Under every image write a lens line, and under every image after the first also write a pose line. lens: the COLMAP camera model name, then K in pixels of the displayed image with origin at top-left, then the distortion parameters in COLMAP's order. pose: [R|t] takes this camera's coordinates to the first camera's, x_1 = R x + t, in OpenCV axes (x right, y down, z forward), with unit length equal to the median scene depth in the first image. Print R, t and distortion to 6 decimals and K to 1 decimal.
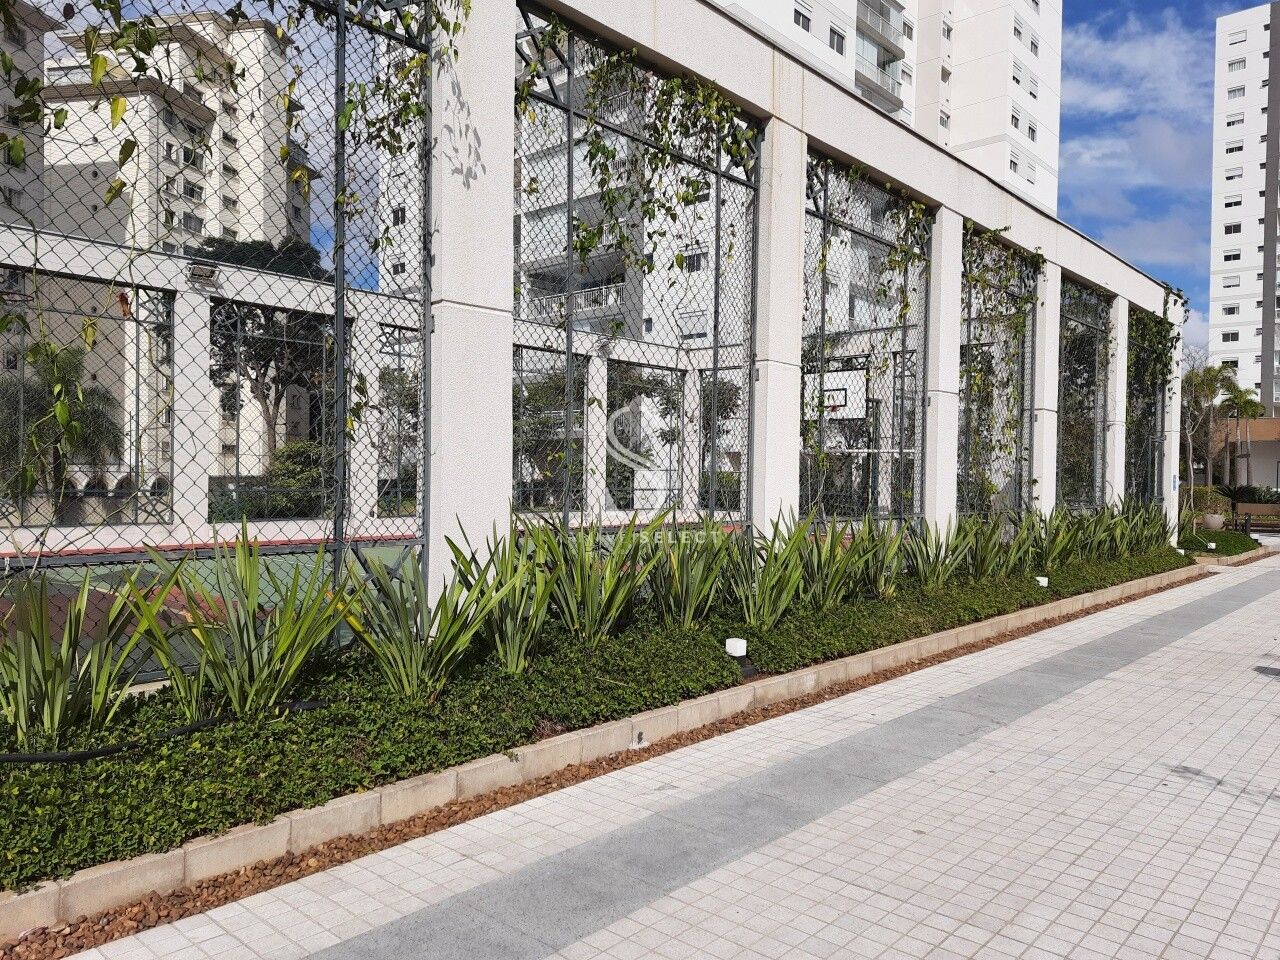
lens RADIAL K [[906.4, 0, 644.9], [0, 906.4, 487.5], [0, 0, 1]] dist [0.100279, -0.100166]
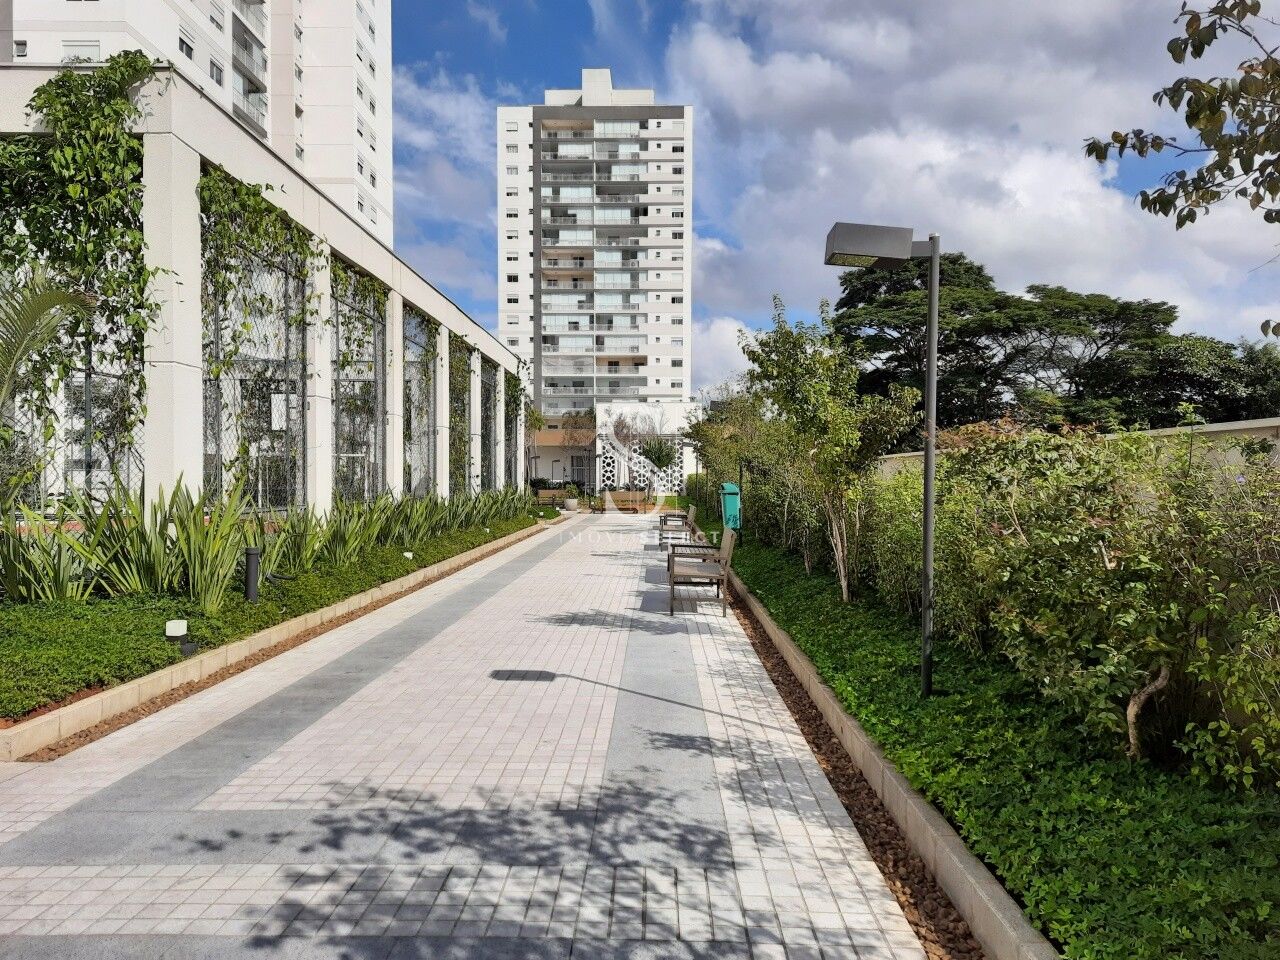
lens RADIAL K [[904.9, 0, 640.0], [0, 904.9, 480.0], [0, 0, 1]] dist [0.104452, -0.107598]
pose [[0.756937, -0.012835, 0.653362, -0.133978], [0.015096, 0.999884, 0.002154, 0.000576], [-0.653314, 0.008233, 0.757043, -0.146506]]
